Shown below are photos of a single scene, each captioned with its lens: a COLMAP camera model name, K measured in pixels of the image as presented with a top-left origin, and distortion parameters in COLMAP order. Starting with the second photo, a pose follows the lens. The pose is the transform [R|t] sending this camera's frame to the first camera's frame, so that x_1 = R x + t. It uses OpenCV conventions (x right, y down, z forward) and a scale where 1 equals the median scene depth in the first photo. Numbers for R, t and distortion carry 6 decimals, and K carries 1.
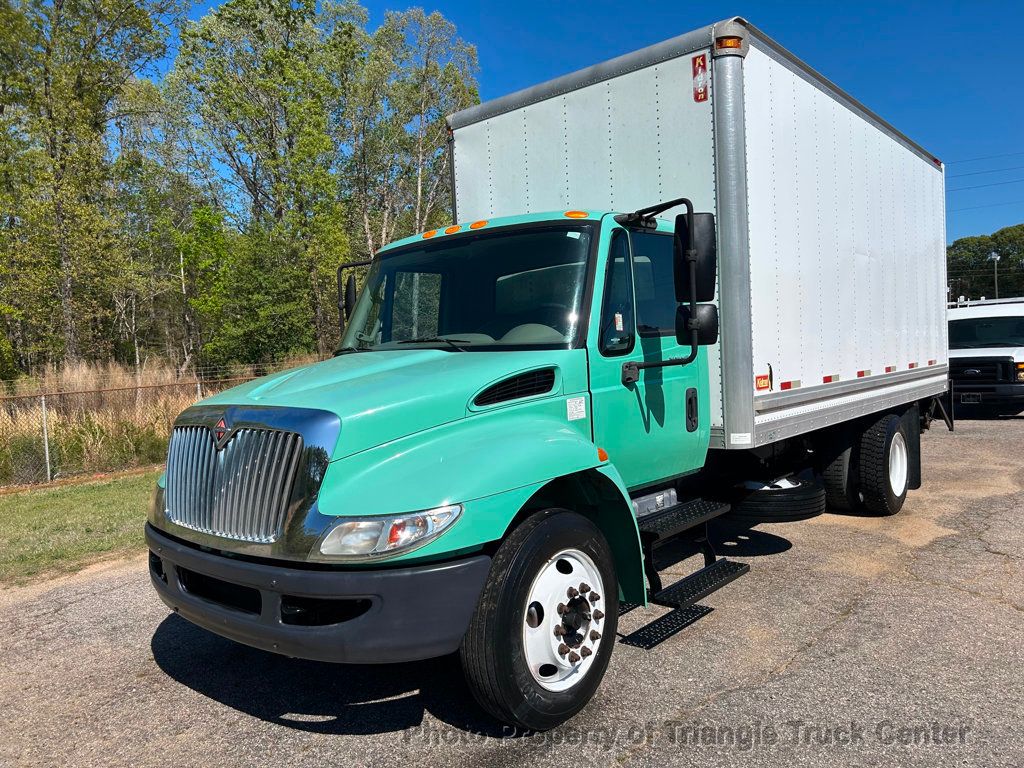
lens RADIAL K [[768.9, 0, 507.4], [0, 768.9, 388.7], [0, 0, 1]] dist [0.051354, -0.061710]
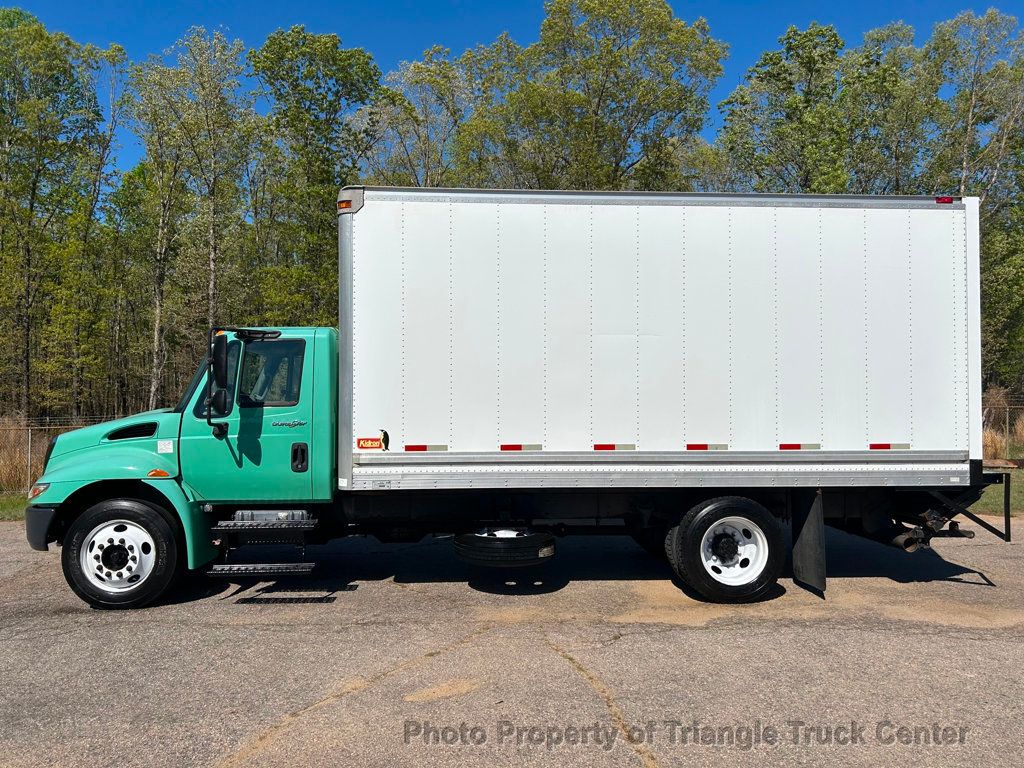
lens RADIAL K [[768.9, 0, 517.7], [0, 768.9, 380.7], [0, 0, 1]] dist [0.051354, -0.061710]
pose [[0.702677, 0.026937, -0.710999, 1.544466], [-0.061155, 0.997872, -0.022634, -0.108208], [0.708876, 0.059386, 0.702829, 0.241404]]
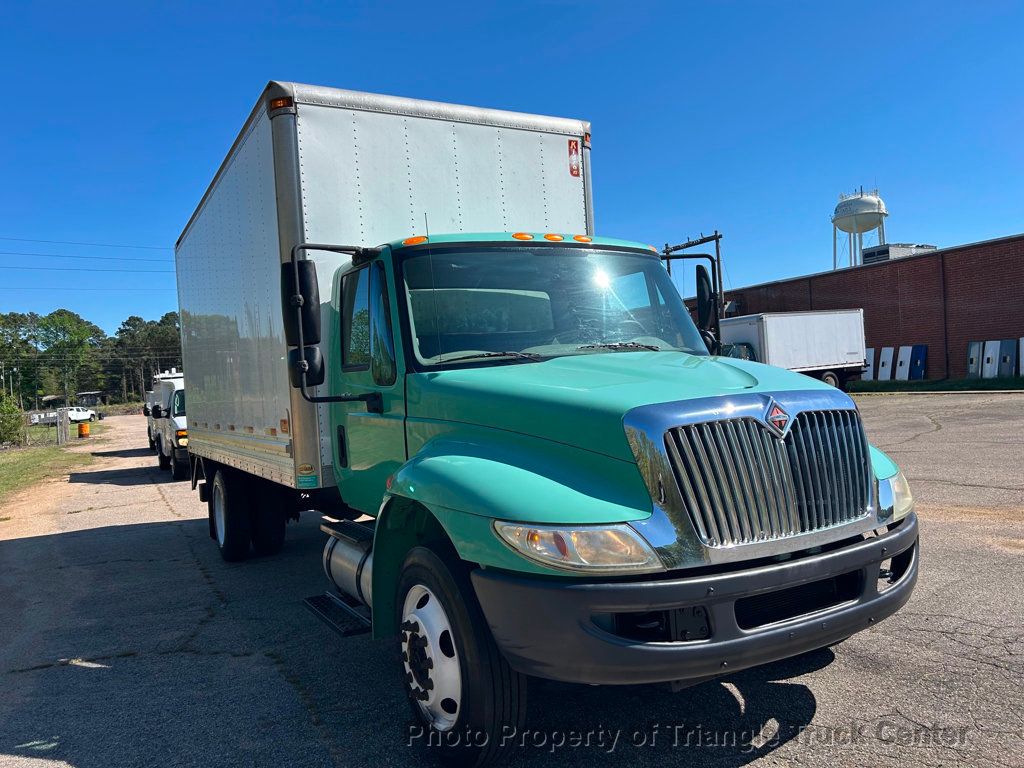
lens RADIAL K [[768.9, 0, 508.9], [0, 768.9, 387.8], [0, 0, 1]] dist [0.051354, -0.061710]
pose [[0.351667, 0.023433, 0.935832, -0.955217], [0.088420, 0.994386, -0.058126, 0.031904], [-0.931940, 0.103187, 0.347621, 0.709424]]
